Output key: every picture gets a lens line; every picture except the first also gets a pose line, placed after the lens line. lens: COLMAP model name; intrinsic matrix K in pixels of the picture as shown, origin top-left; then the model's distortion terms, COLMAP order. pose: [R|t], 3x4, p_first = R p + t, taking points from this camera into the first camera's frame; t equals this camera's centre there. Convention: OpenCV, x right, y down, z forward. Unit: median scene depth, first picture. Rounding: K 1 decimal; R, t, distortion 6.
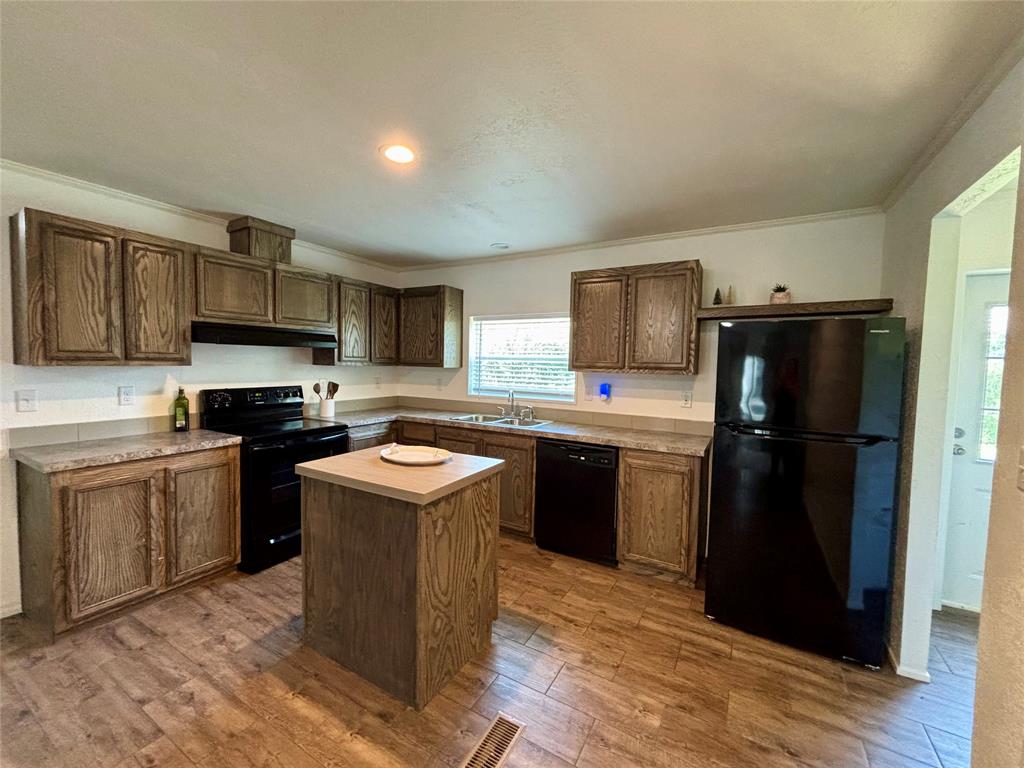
lens RADIAL K [[413.7, 0, 513.2], [0, 413.7, 382.1], [0, 0, 1]] dist [0.000670, -0.000128]
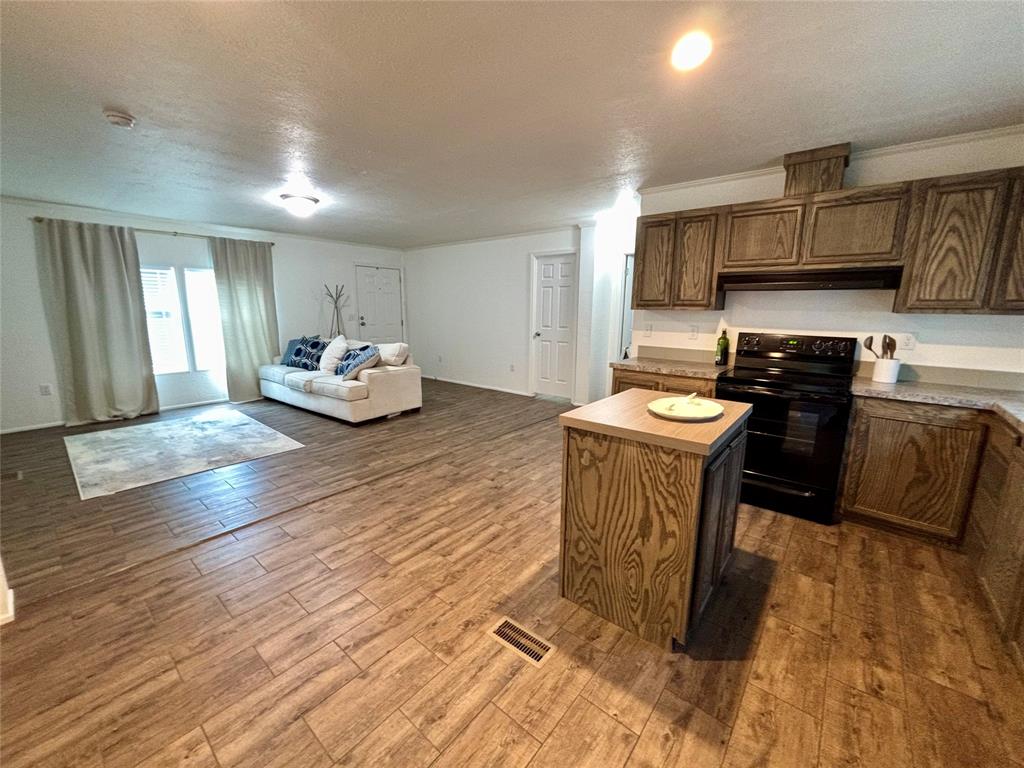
lens RADIAL K [[413.7, 0, 513.2], [0, 413.7, 382.1], [0, 0, 1]] dist [0.000670, -0.000128]
pose [[-0.165986, 0.161402, -0.972830, 0.573703], [-0.062410, 0.982818, 0.173708, -0.007329], [0.984151, 0.089547, -0.153061, 0.658328]]
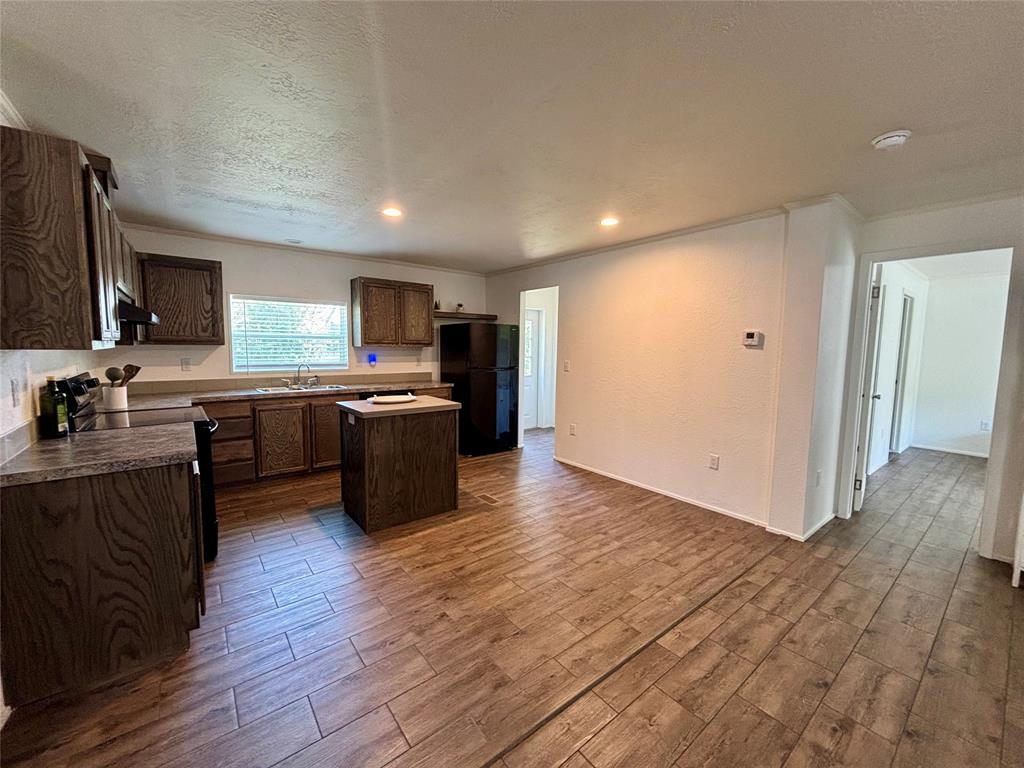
lens RADIAL K [[413.7, 0, 513.2], [0, 413.7, 382.1], [0, 0, 1]] dist [0.000670, -0.000128]
pose [[0.363871, -0.099004, 0.926173, -1.319975], [0.041206, 0.995073, 0.090180, -0.012913], [-0.930538, 0.005350, 0.366157, -0.022168]]
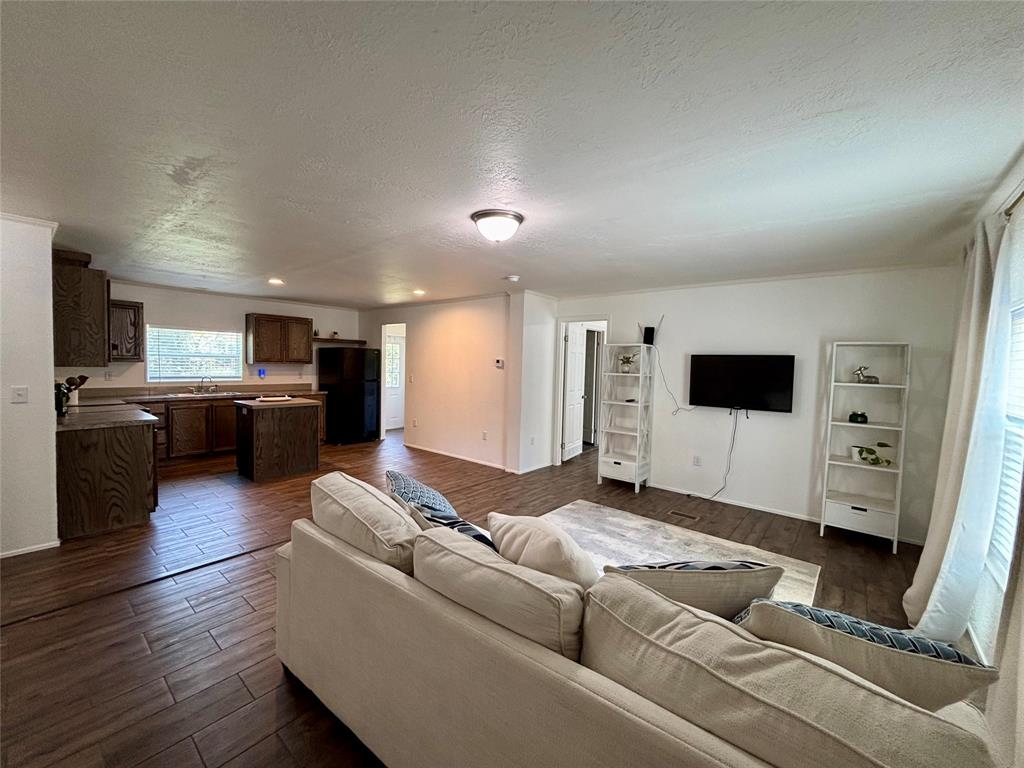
lens RADIAL K [[413.7, 0, 513.2], [0, 413.7, 382.1], [0, 0, 1]] dist [0.000670, -0.000128]
pose [[0.167070, -0.062753, 0.983946, -2.060258], [0.027793, 0.997876, 0.058923, -0.025698], [-0.985553, 0.017503, 0.168459, -0.697004]]
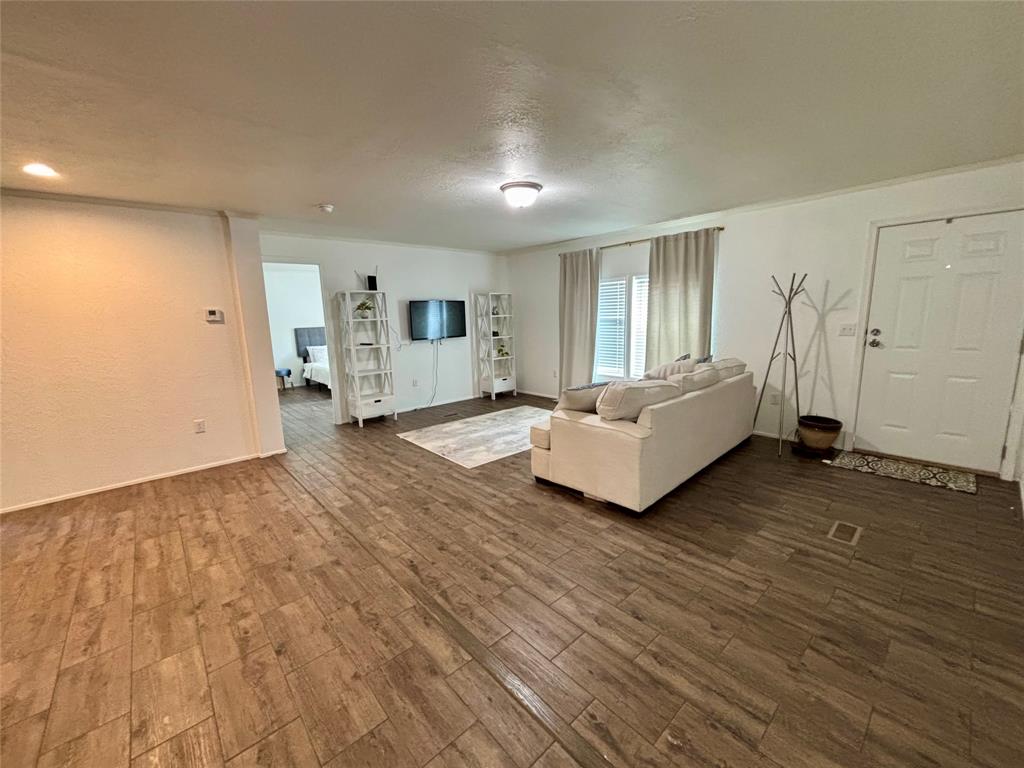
lens RADIAL K [[413.7, 0, 513.2], [0, 413.7, 382.1], [0, 0, 1]] dist [0.000670, -0.000128]
pose [[-0.950757, -0.040381, 0.307295, -1.412769], [0.029845, 0.974941, 0.220454, -0.065743], [-0.308497, 0.218769, -0.925727, 0.910304]]
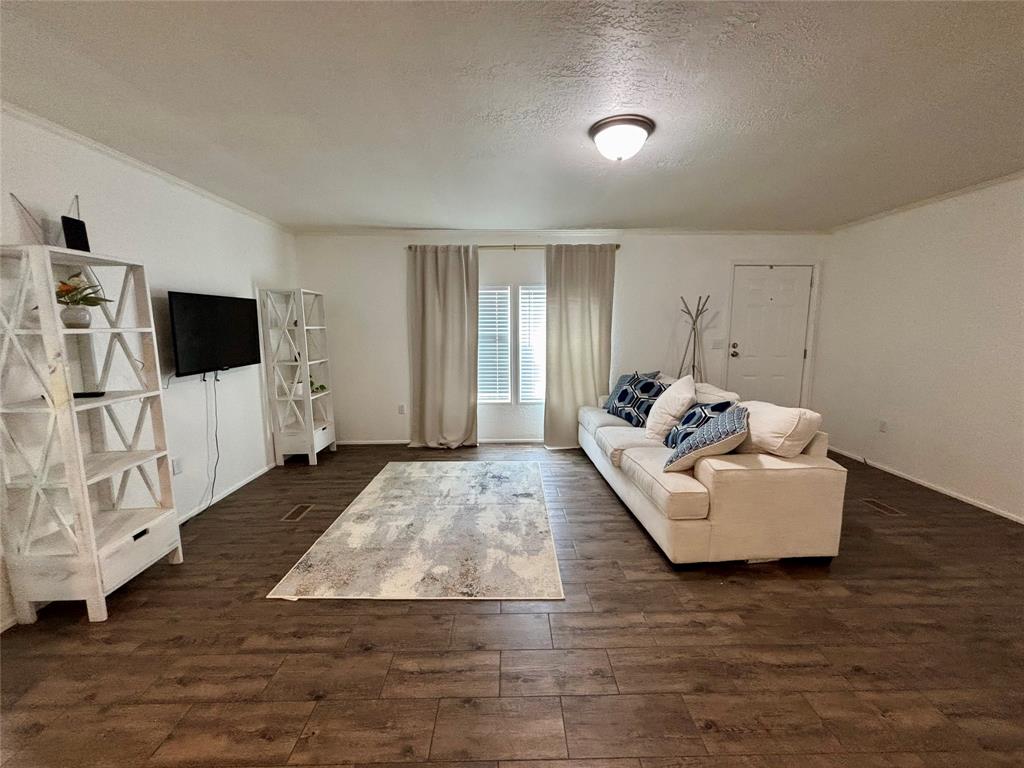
lens RADIAL K [[413.7, 0, 513.2], [0, 413.7, 382.1], [0, 0, 1]] dist [0.000670, -0.000128]
pose [[-0.857339, 0.057880, -0.511487, -0.324064], [-0.037463, 0.984007, 0.174145, -0.004878], [0.513387, 0.168463, -0.841460, 0.218626]]
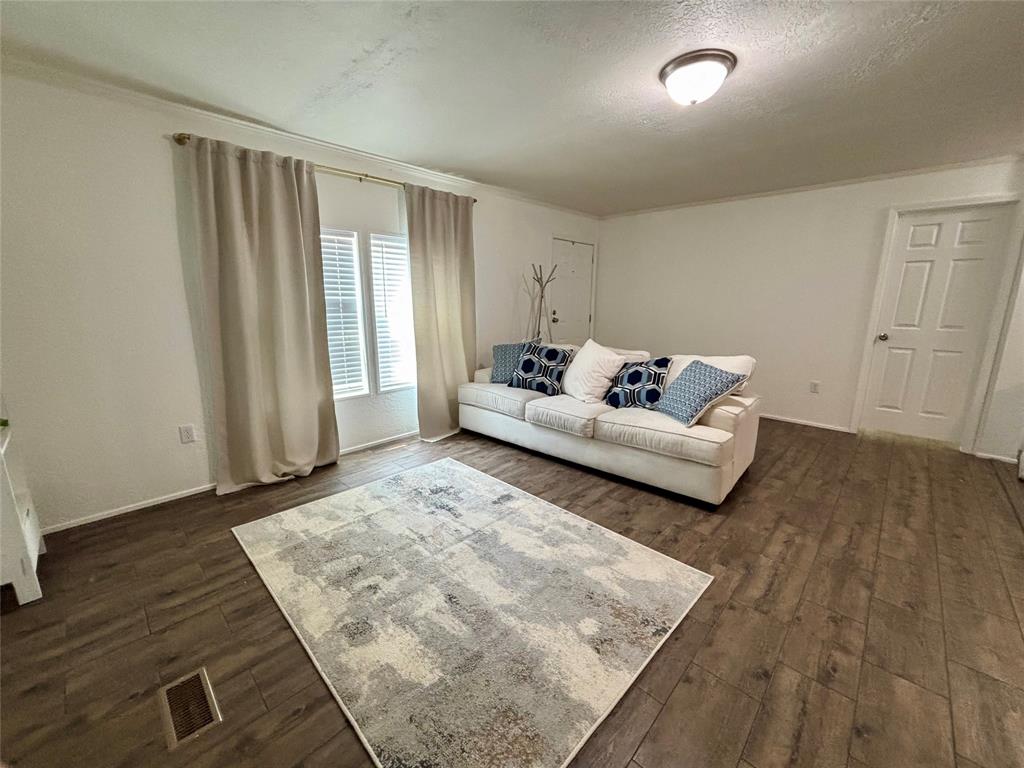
lens RADIAL K [[413.7, 0, 513.2], [0, 413.7, 382.1], [0, 0, 1]] dist [0.000670, -0.000128]
pose [[-0.233197, 0.176015, -0.956367, -0.041600], [-0.060602, 0.978940, 0.194947, 0.073495], [0.970539, 0.103419, -0.217619, -0.593988]]
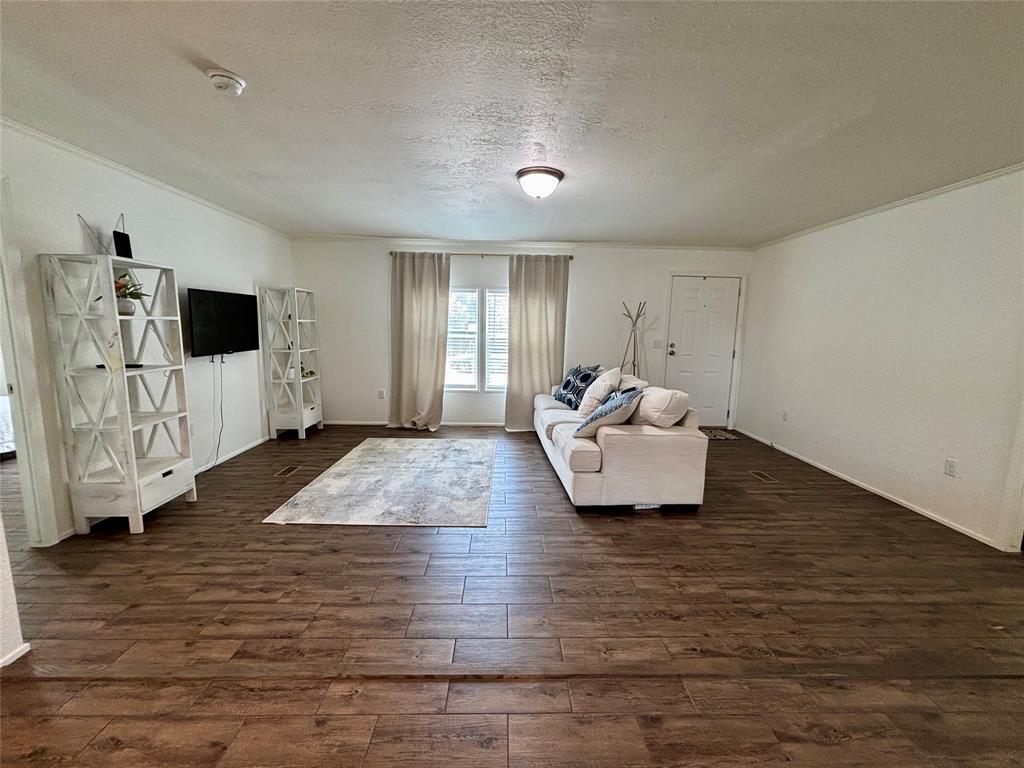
lens RADIAL K [[413.7, 0, 513.2], [0, 413.7, 382.1], [0, 0, 1]] dist [0.000670, -0.000128]
pose [[-0.852238, 0.039213, -0.521682, -0.308047], [-0.061280, 0.982839, 0.173987, -0.015412], [0.519552, 0.180247, -0.835210, 0.542048]]
